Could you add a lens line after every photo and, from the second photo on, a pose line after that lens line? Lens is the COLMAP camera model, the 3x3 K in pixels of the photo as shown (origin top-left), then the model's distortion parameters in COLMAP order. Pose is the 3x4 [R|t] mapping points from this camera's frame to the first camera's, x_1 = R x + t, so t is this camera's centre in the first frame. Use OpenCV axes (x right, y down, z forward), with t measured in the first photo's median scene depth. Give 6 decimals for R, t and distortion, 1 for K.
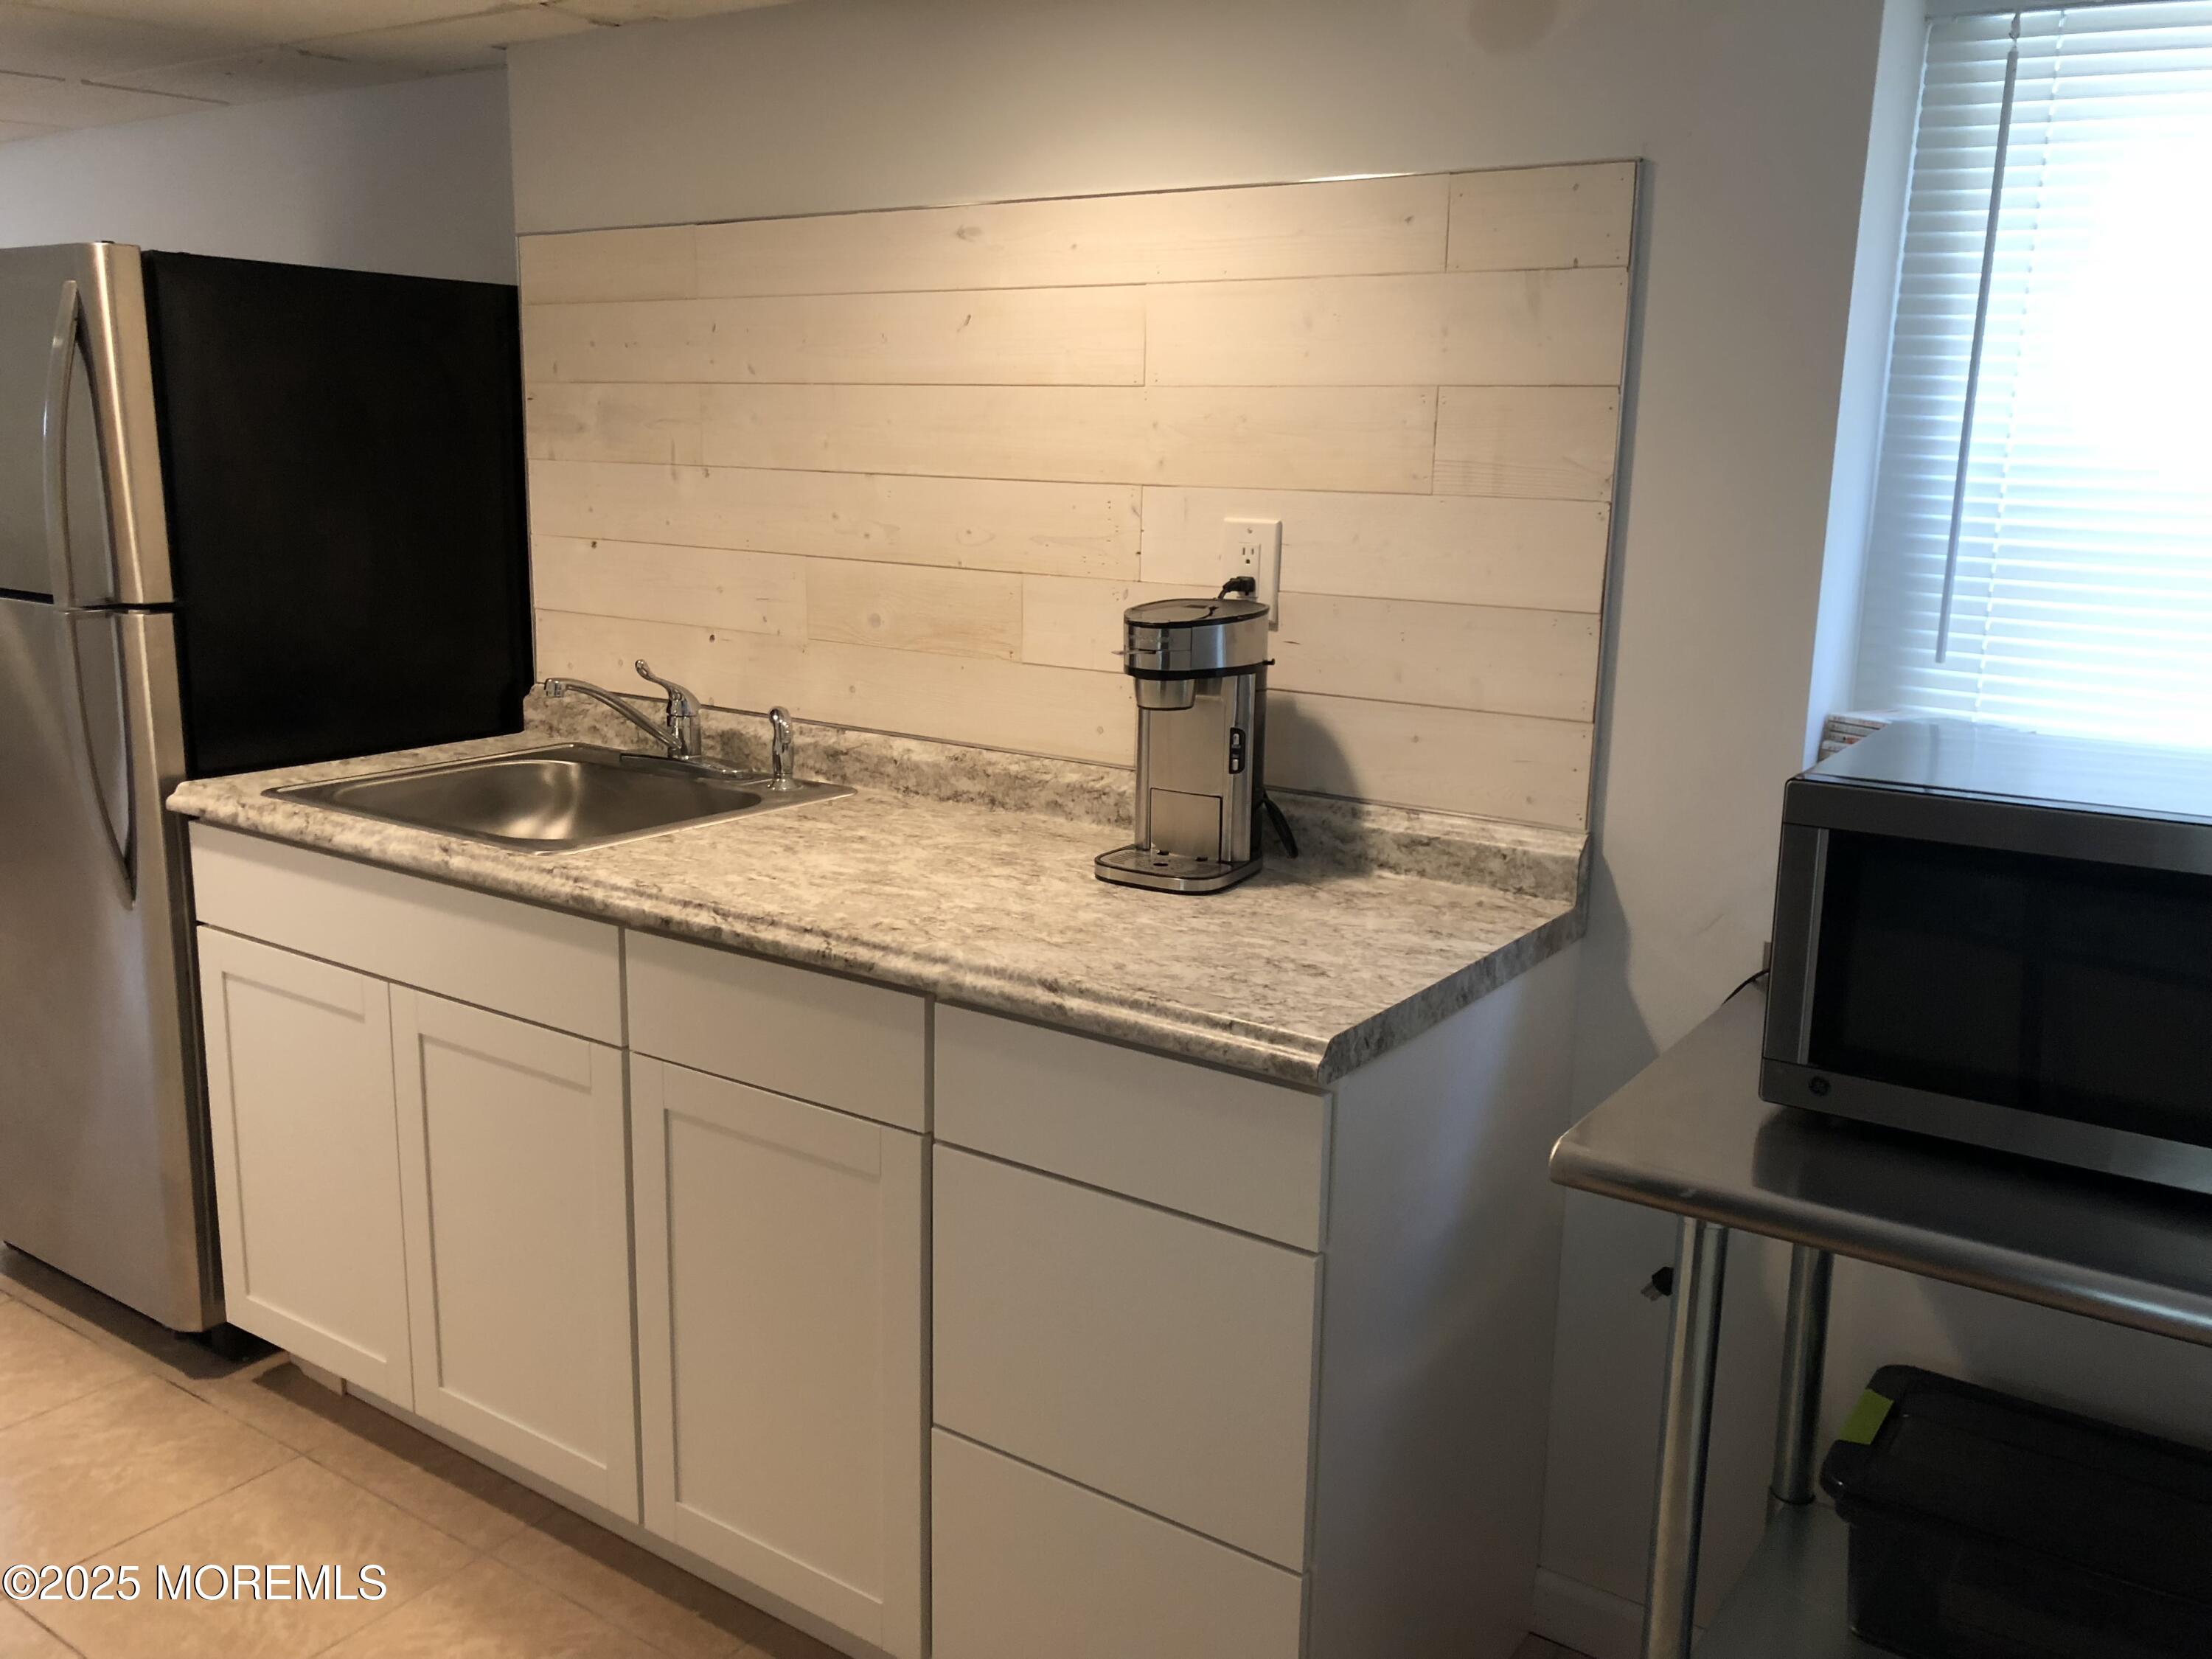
lens RADIAL K [[1835.0, 0, 1112.9], [0, 1835.0, 822.4], [0, 0, 1]] dist [0.015157, -0.007235]
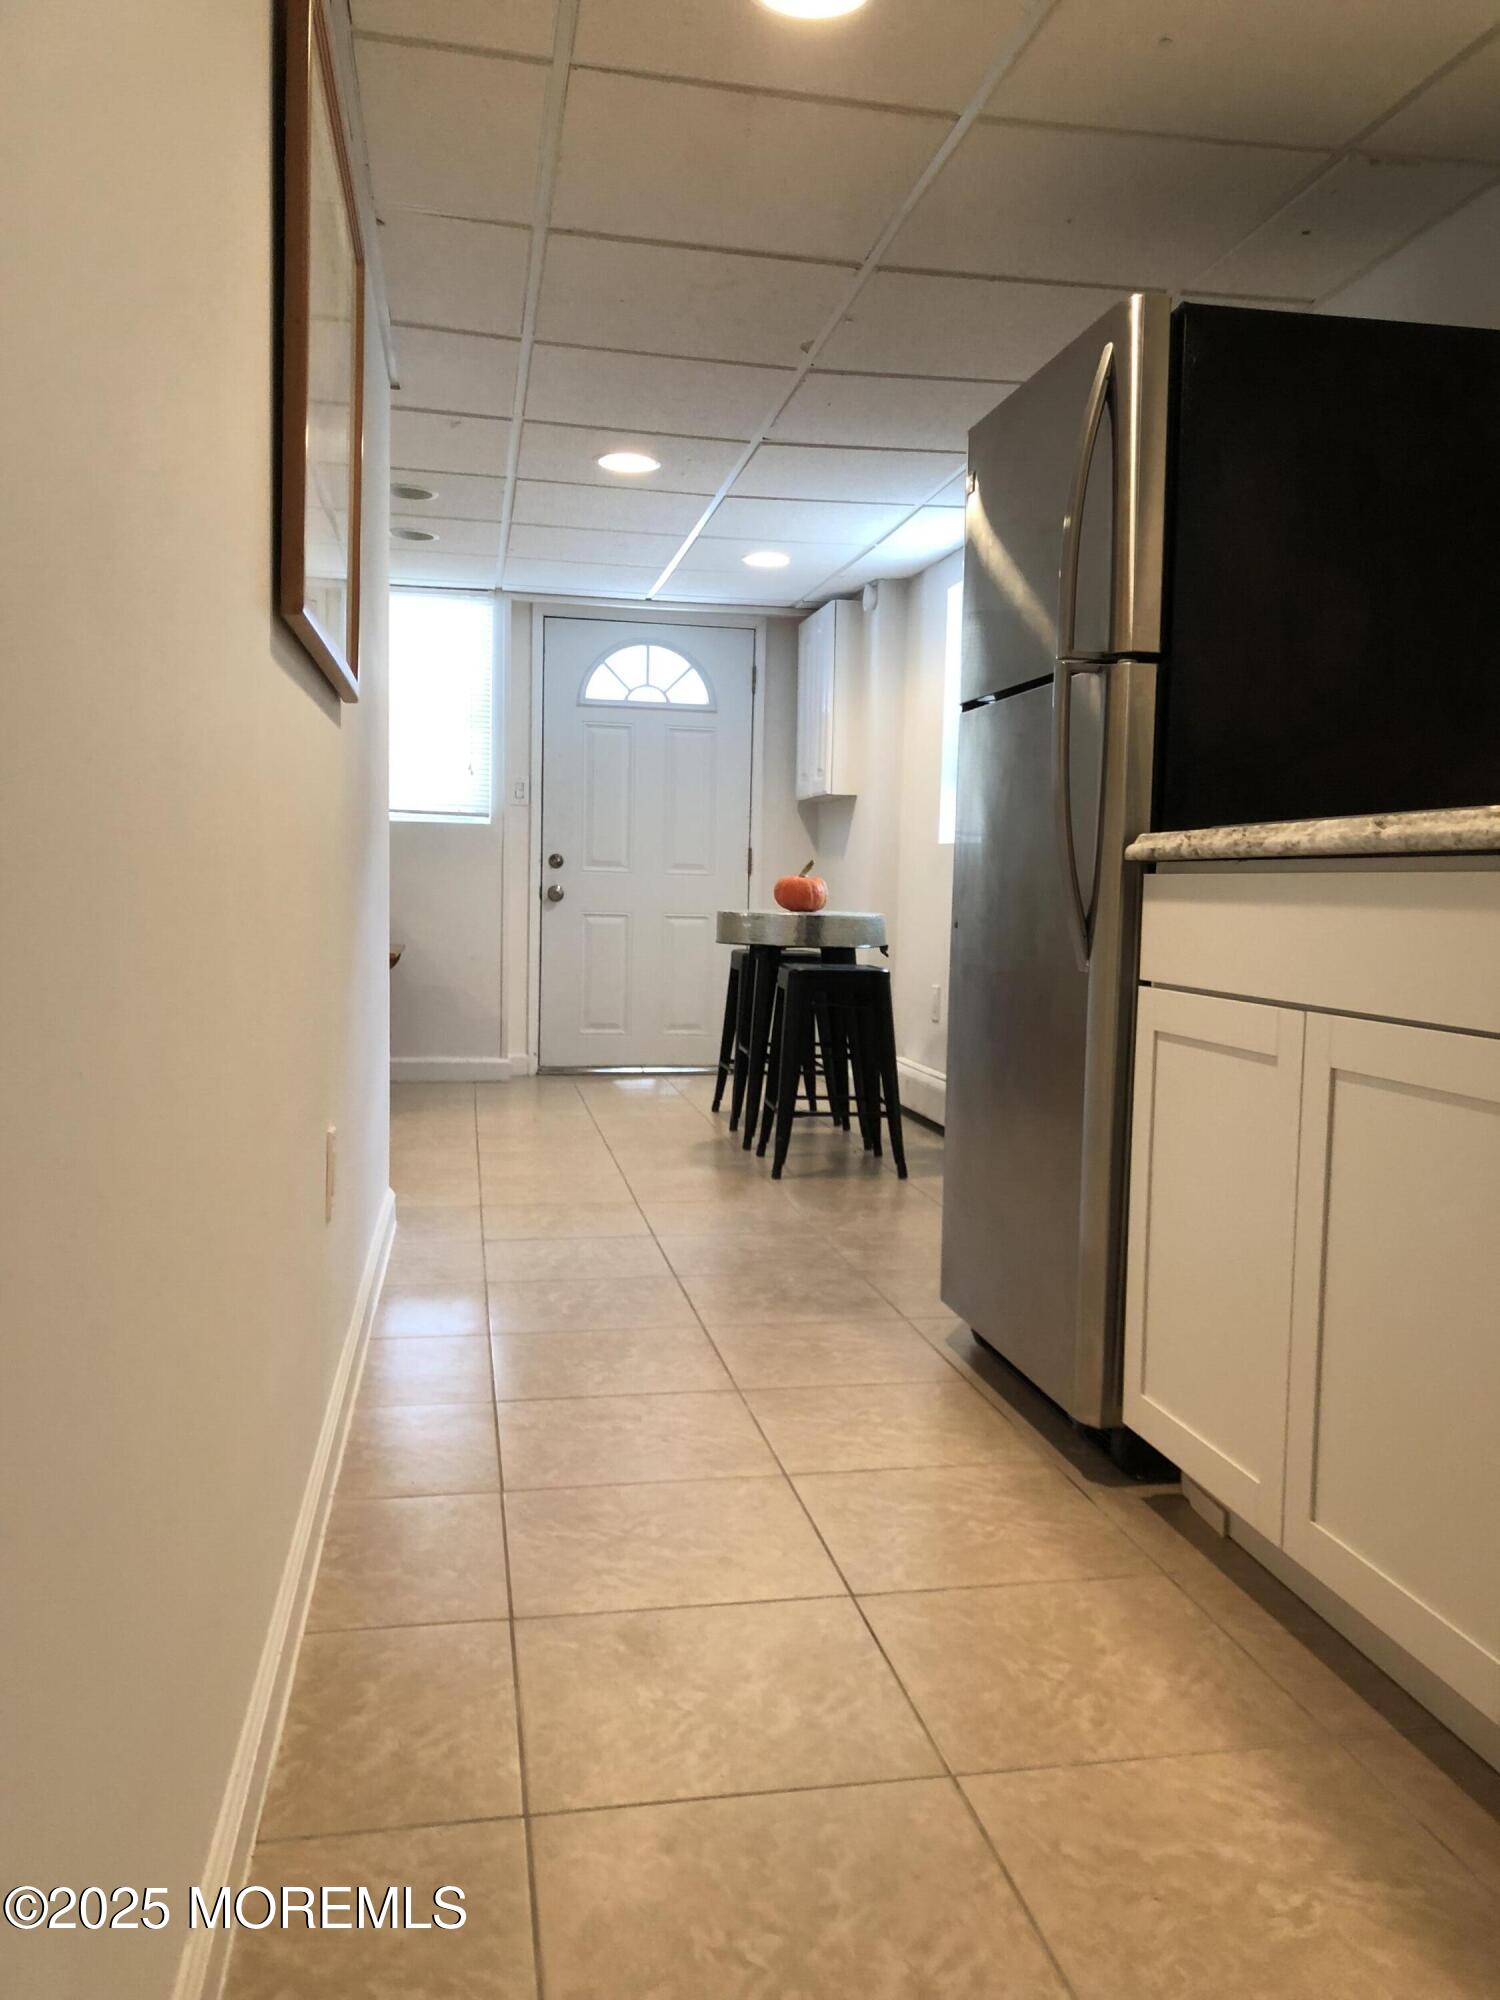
lens RADIAL K [[1659.2, 0, 763.9], [0, 1659.2, 995.9], [0, 0, 1]] dist [0.015157, -0.007235]
pose [[0.711389, 0.047919, -0.701163, -0.028754], [-0.151601, 0.984648, -0.086519, 0.169644], [0.686253, 0.167846, 0.707732, 0.255770]]
